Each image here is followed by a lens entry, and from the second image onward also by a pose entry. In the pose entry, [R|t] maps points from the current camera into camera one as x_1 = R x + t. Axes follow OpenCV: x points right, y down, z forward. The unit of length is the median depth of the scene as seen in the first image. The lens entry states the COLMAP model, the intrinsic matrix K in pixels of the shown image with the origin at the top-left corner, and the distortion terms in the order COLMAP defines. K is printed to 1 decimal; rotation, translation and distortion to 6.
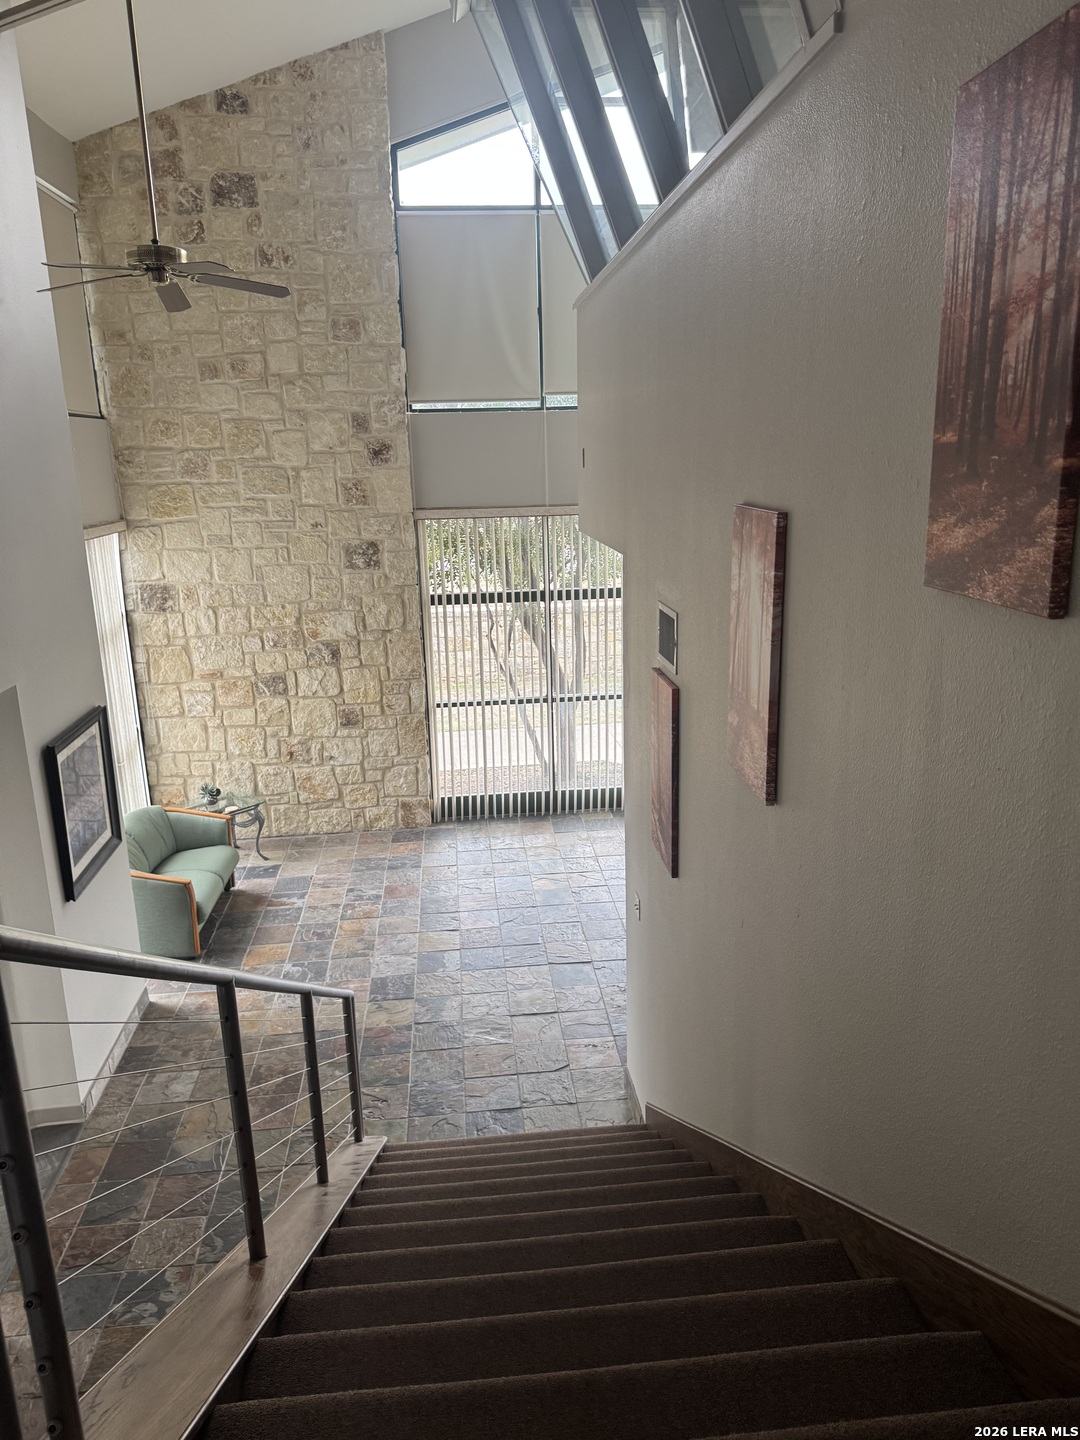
lens RADIAL K [[1008.0, 0, 545.6], [0, 1008.0, 718.5], [0, 0, 1]] dist [0.065162, -0.081719]
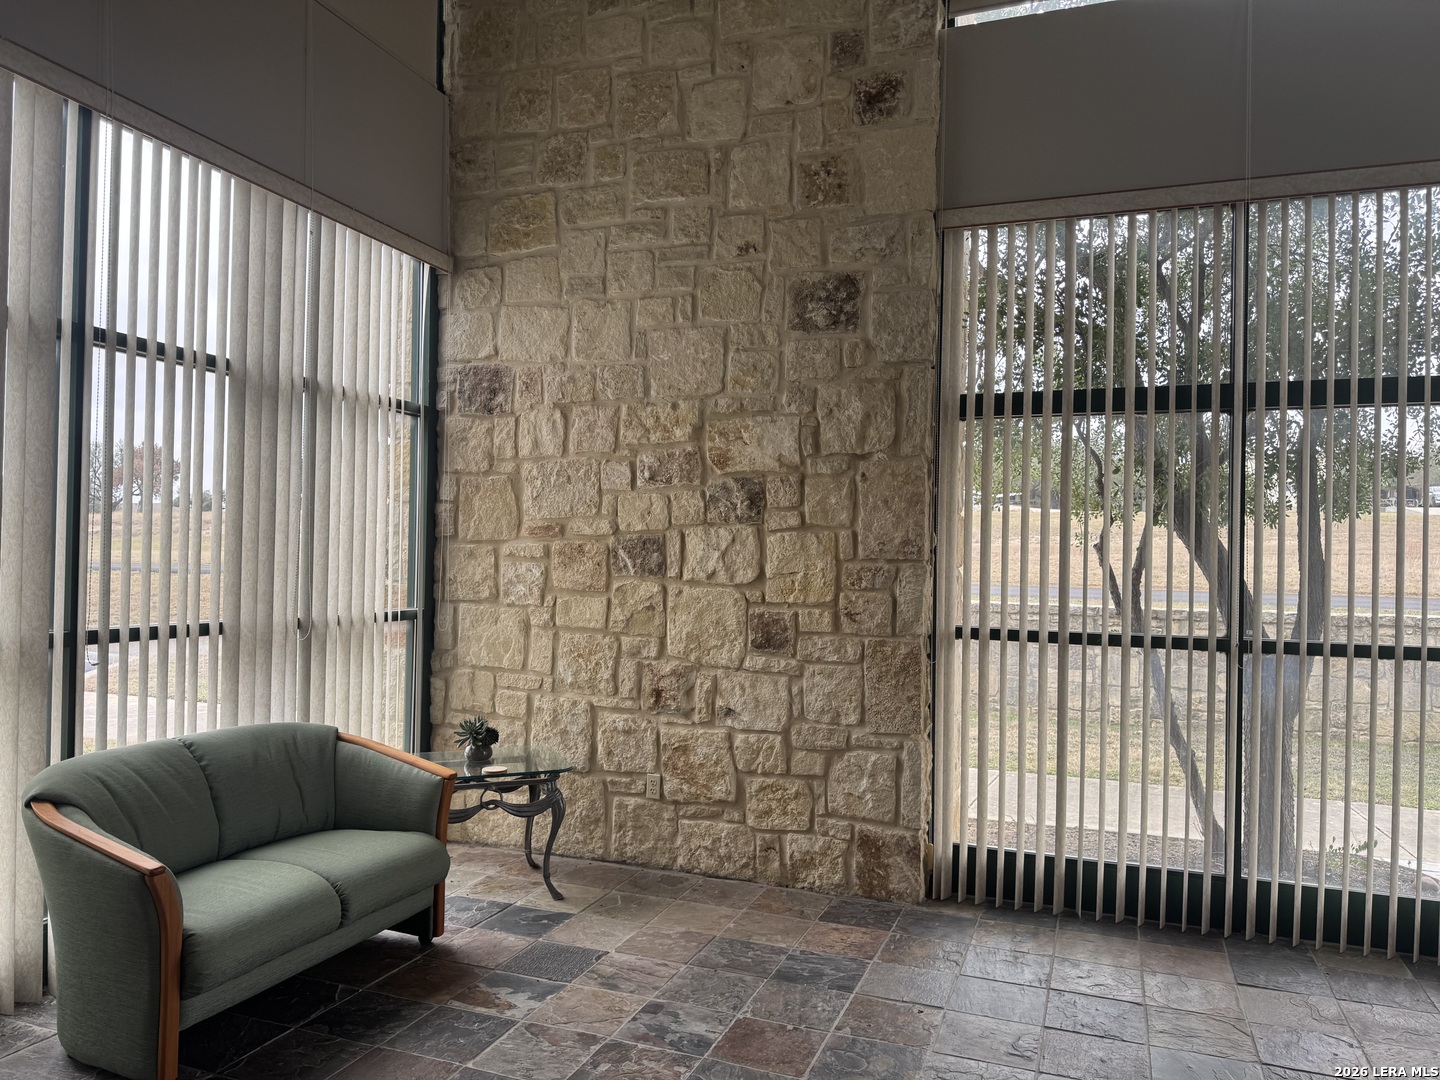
lens RADIAL K [[1008.0, 0, 721.9], [0, 1008.0, 550.0], [0, 0, 1]] dist [0.065162, -0.081719]
pose [[0.889342, 0.039973, -0.455492, 0.006255], [-0.157878, 0.961750, -0.223855, 0.075812], [0.429122, 0.270996, 0.861636, 0.570977]]
